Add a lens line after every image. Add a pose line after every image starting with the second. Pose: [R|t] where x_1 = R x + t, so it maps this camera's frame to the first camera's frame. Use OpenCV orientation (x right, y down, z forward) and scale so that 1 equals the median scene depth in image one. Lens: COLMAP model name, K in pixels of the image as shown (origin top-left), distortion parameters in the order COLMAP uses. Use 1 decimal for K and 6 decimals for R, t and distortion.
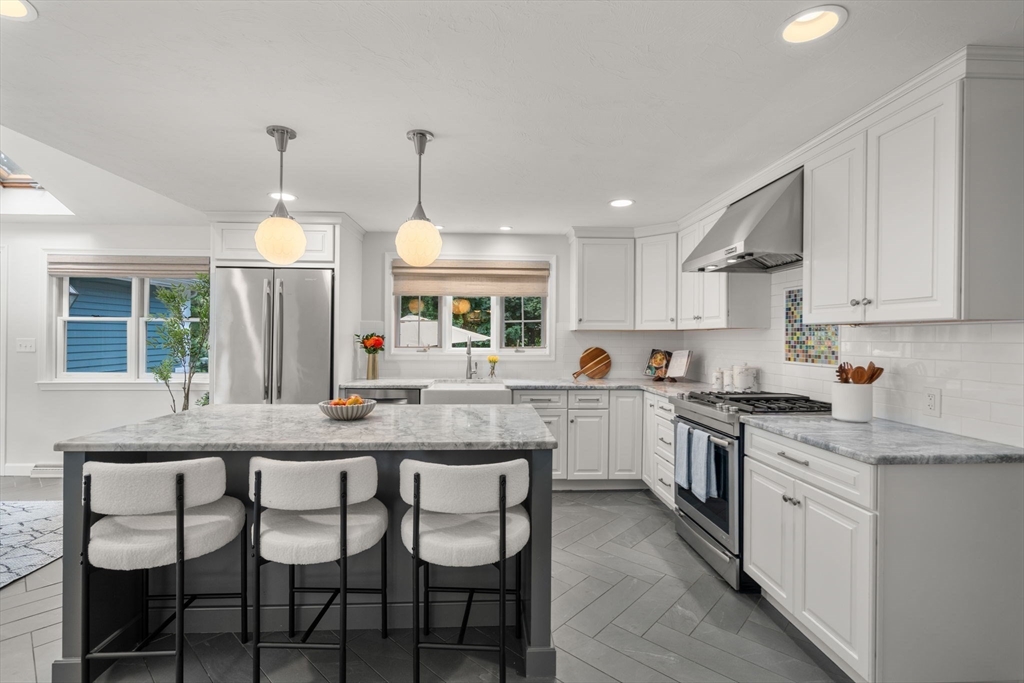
lens RADIAL K [[469.0, 0, 508.4], [0, 469.0, 338.4], [0, 0, 1]] dist [-0.001603, -0.000004]
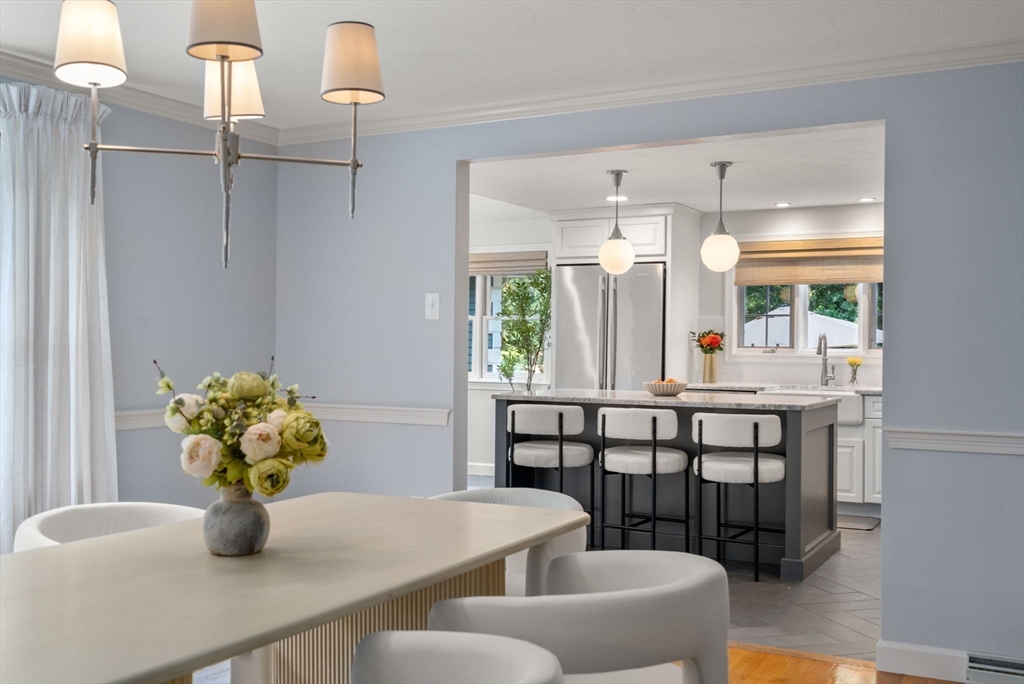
lens RADIAL K [[1032.5, 0, 507.7], [0, 1032.5, 343.0], [0, 0, 1]] dist [0.009321, 0.007412]
pose [[0.852966, -0.000884, -0.521966, 0.446885], [-0.003753, 0.999962, -0.007828, 0.033161], [0.521953, 0.008636, 0.852930, -0.949587]]
